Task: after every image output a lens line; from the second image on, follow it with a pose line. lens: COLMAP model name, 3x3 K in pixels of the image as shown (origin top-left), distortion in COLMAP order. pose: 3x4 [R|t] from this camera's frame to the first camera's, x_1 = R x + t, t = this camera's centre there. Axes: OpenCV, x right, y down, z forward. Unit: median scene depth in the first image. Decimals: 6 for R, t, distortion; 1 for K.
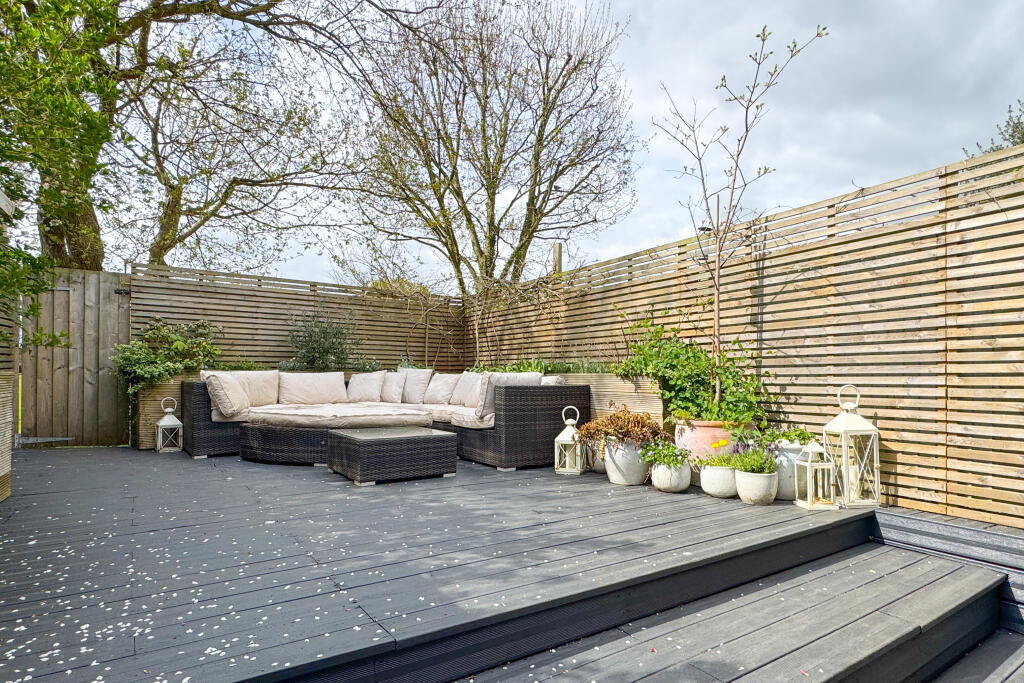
lens RADIAL K [[523.6, 0, 509.5], [0, 523.6, 373.9], [0, 0, 1]] dist [-0.001822, -0.000122]
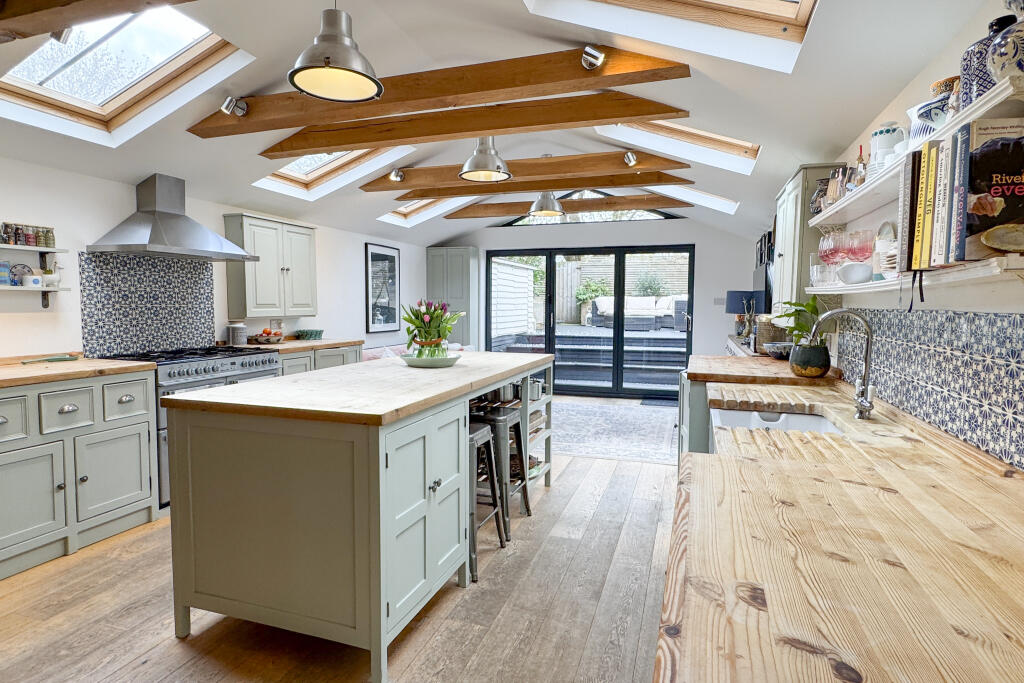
lens RADIAL K [[563.9, 0, 510.3], [0, 563.9, 339.4], [0, 0, 1]] dist [-0.006178, 0.001104]
pose [[0.632394, 0.044196, -0.773385, 1.351381], [0.002459, 0.998252, 0.059057, 0.039758], [0.774643, -0.039249, 0.631180, -1.168417]]
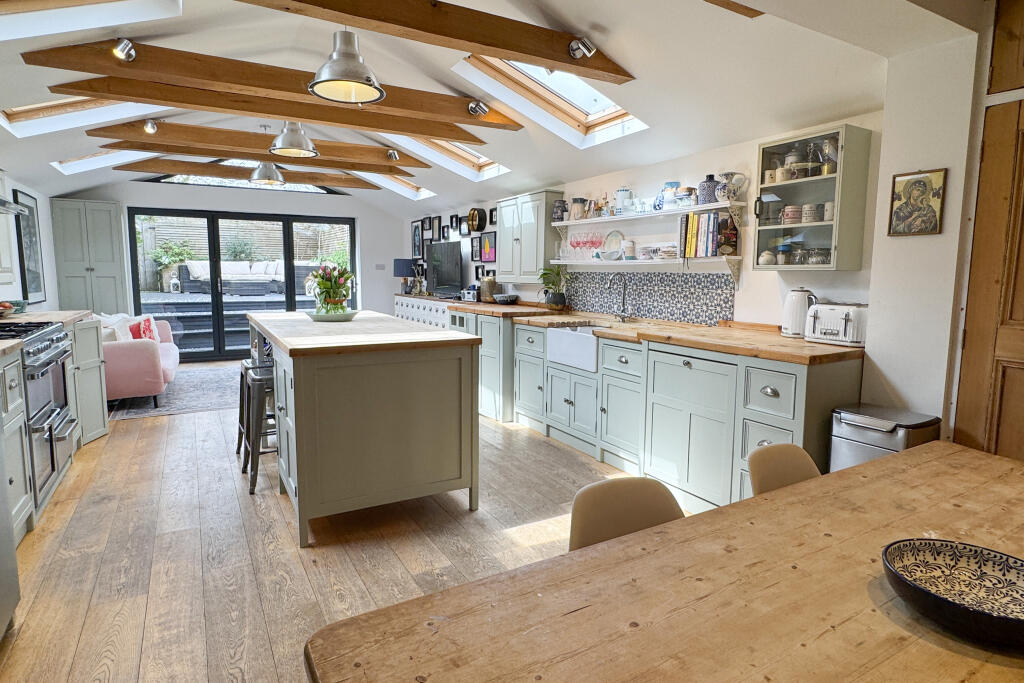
lens RADIAL K [[563.9, 0, 509.4], [0, 563.9, 339.9], [0, 0, 1]] dist [-0.006178, 0.001104]
pose [[0.999155, 0.005158, -0.040773, 1.051615], [-0.000118, 0.992448, 0.122662, 0.039134], [0.041098, -0.122554, 0.991611, -1.624348]]
